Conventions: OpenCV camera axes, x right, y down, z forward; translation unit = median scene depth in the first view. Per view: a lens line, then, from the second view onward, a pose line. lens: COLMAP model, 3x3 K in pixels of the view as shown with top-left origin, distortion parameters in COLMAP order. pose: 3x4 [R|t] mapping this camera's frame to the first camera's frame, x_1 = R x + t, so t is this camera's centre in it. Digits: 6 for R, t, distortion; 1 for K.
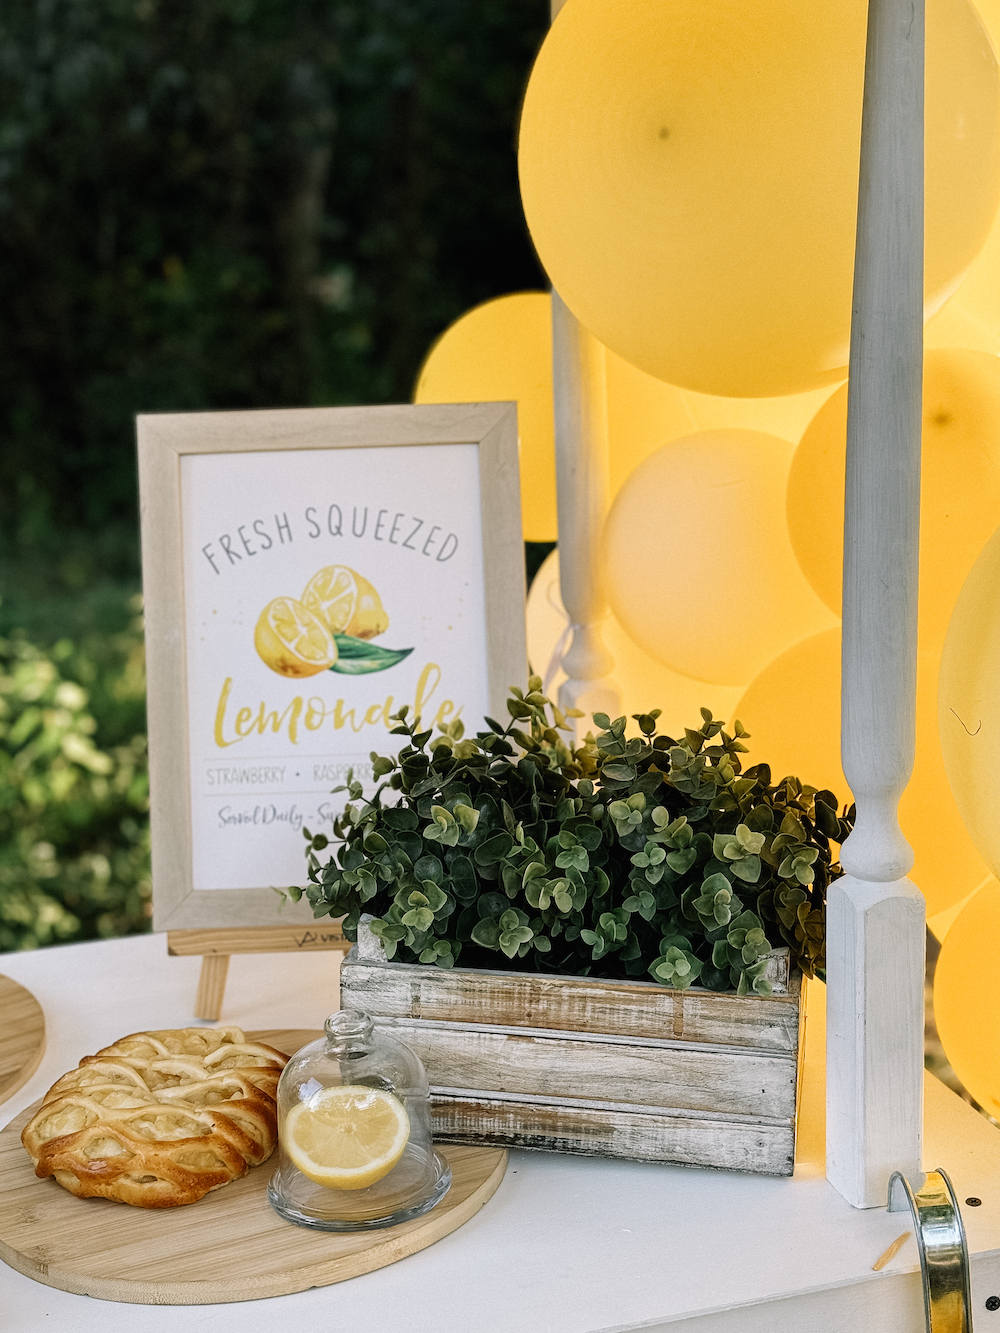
lens RADIAL K [[1951.2, 0, 506.9], [0, 1951.2, 660.5], [0, 0, 1]] dist [0.128713, 0.000000]
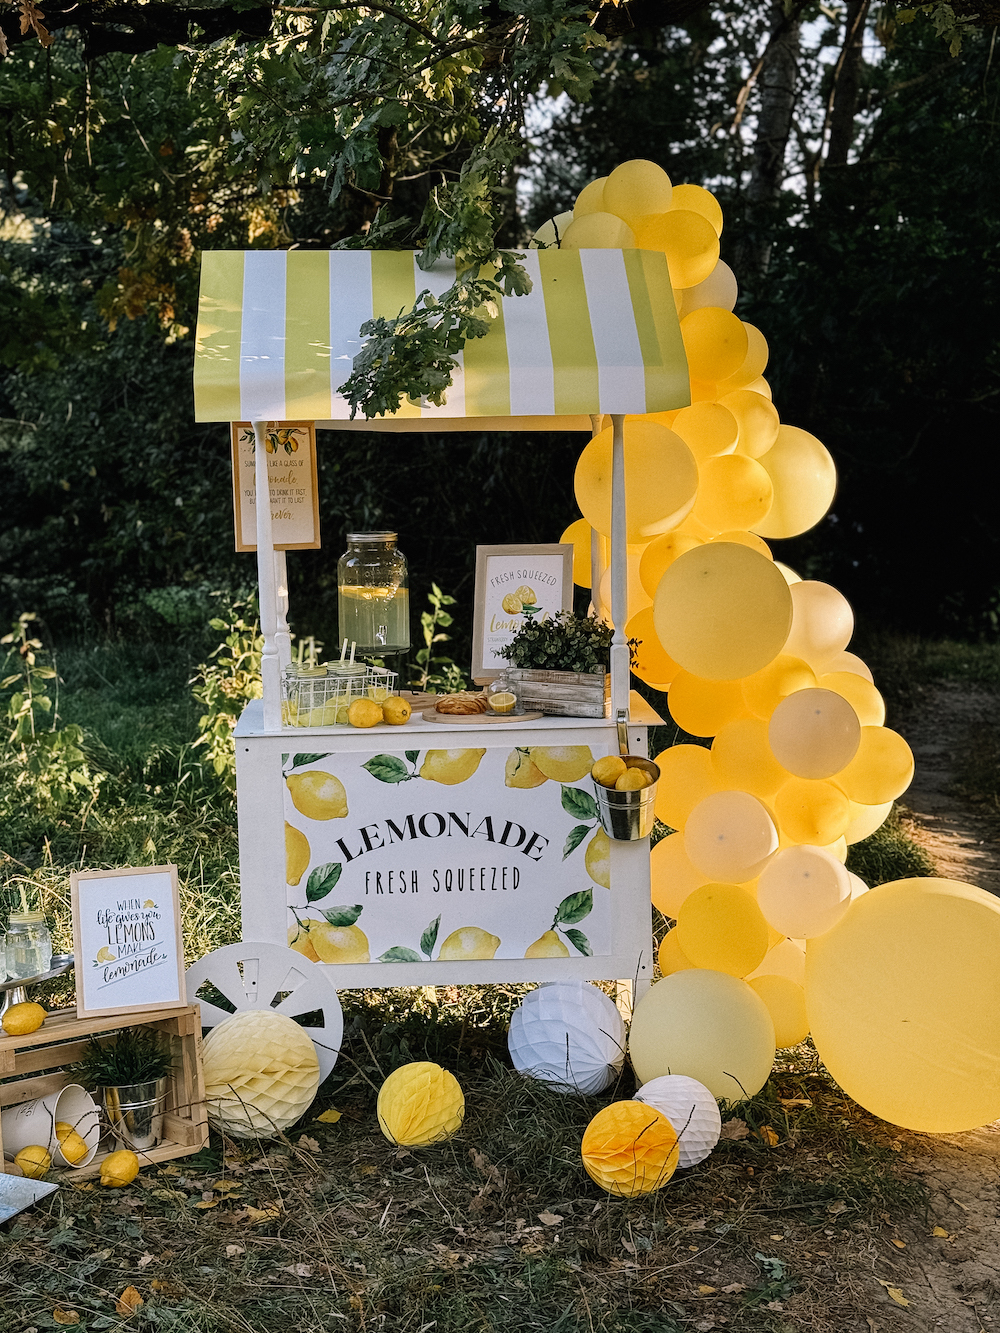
lens RADIAL K [[1951.2, 0, 541.6], [0, 1951.2, 684.3], [0, 0, 1]] dist [0.128713, 0.000000]
pose [[0.970496, 0.037938, -0.238112, 1.024534], [-0.063836, 0.992733, -0.102012, 0.630715], [0.232512, 0.114203, 0.965865, -3.154029]]
